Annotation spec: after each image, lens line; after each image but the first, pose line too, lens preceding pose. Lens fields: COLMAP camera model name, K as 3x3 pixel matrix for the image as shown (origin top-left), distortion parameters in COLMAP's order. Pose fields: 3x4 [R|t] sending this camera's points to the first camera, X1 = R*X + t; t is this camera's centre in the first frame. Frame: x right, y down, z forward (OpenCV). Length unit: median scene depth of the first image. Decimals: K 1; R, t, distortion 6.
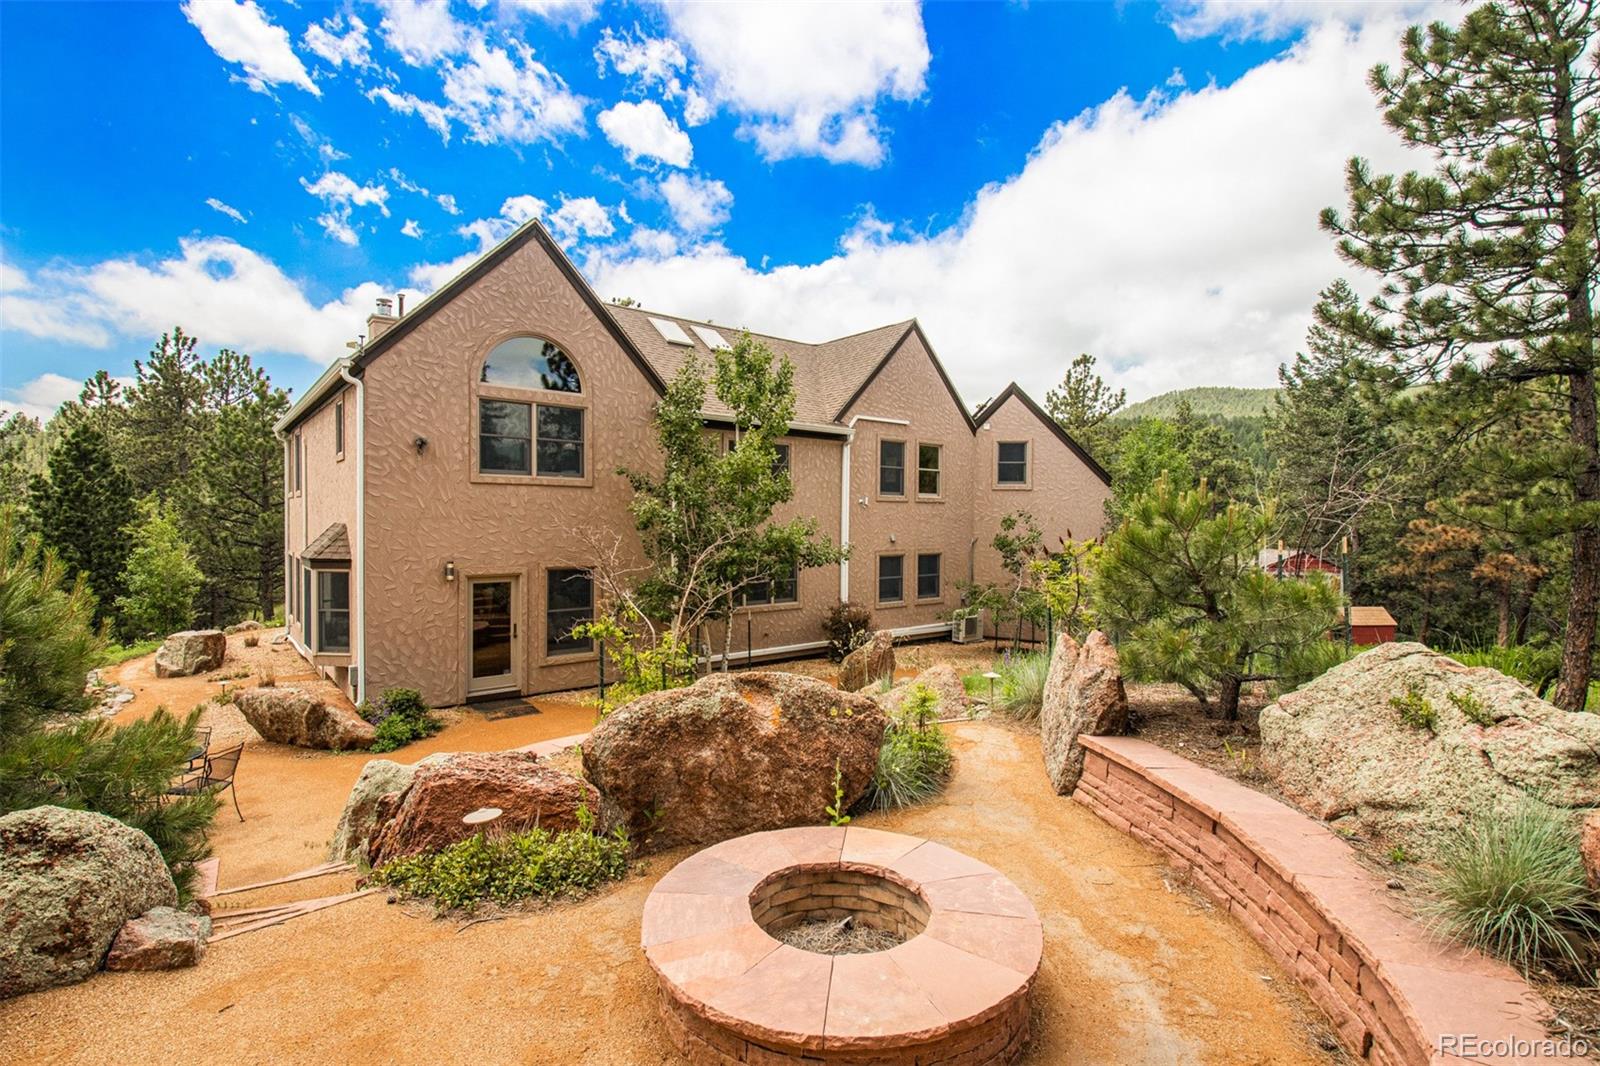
lens RADIAL K [[747.1, 0, 800.0], [0, 747.1, 533.0], [0, 0, 1]] dist [0.027386, -0.042353]
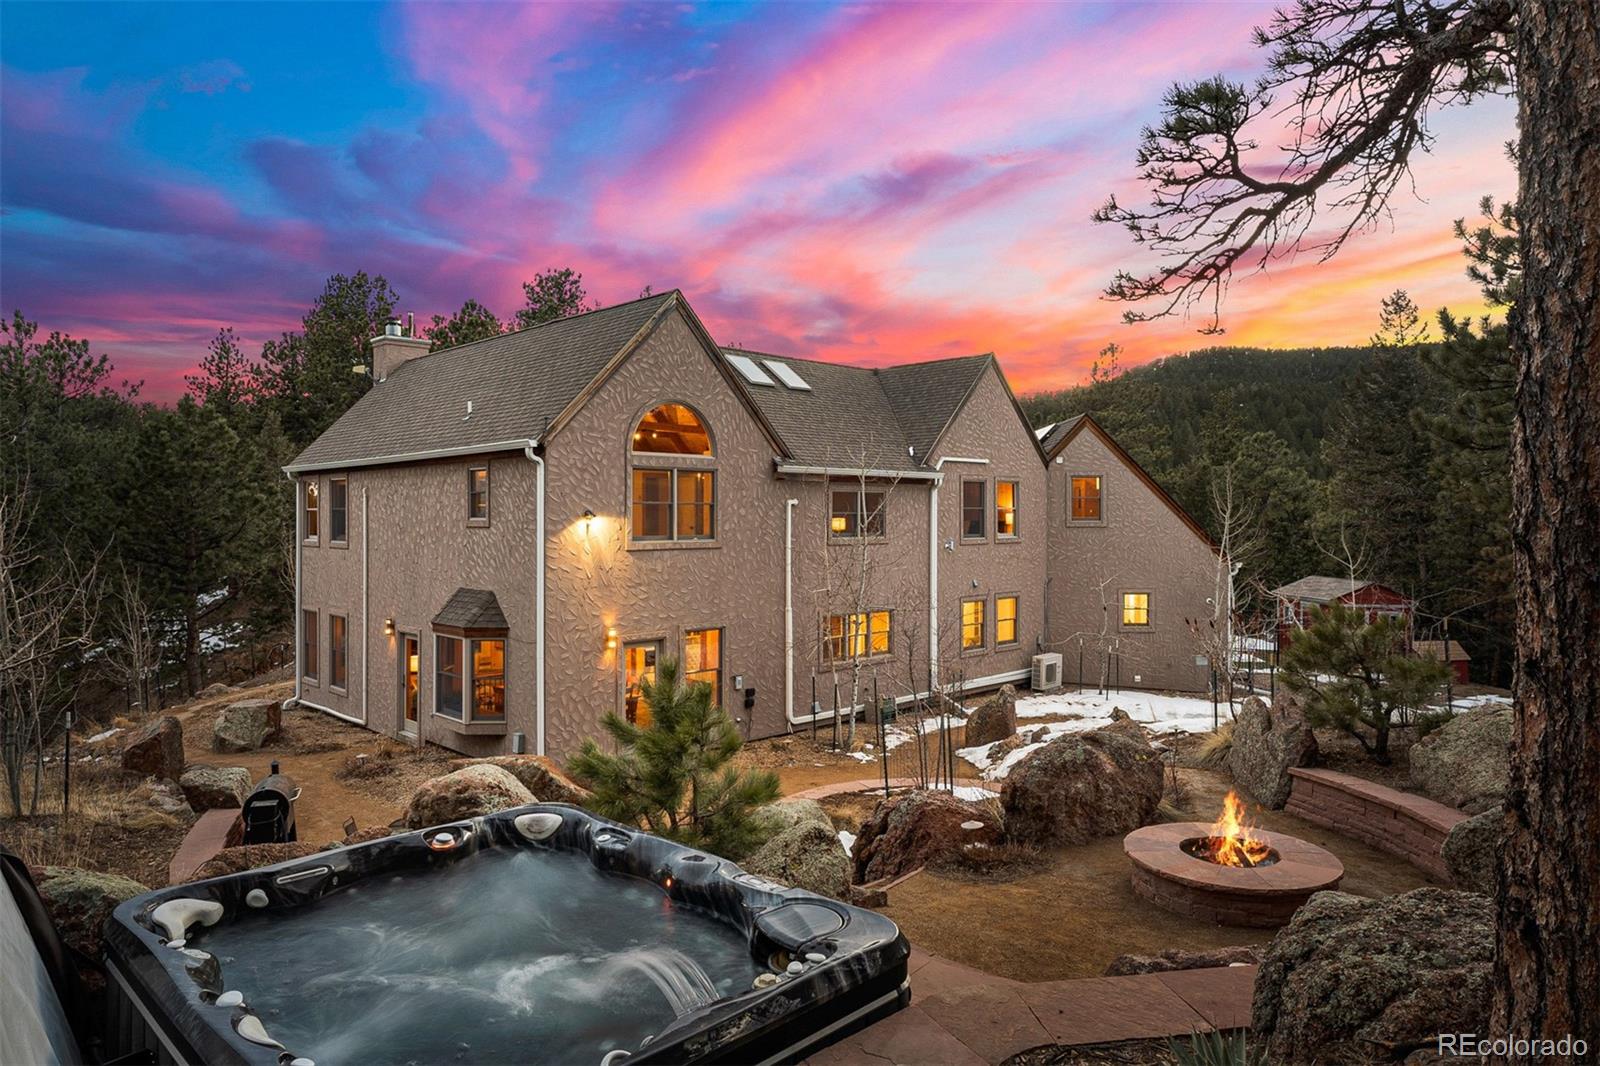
lens RADIAL K [[993.0, 0, 800.2], [0, 993.0, 509.5], [0, 0, 1]] dist [0.000854, 0.000944]
pose [[0.995915, -0.008946, 0.089847, -0.400334], [0.011329, 0.999597, -0.026044, -0.105620], [-0.089577, 0.026956, 0.995615, -0.464744]]
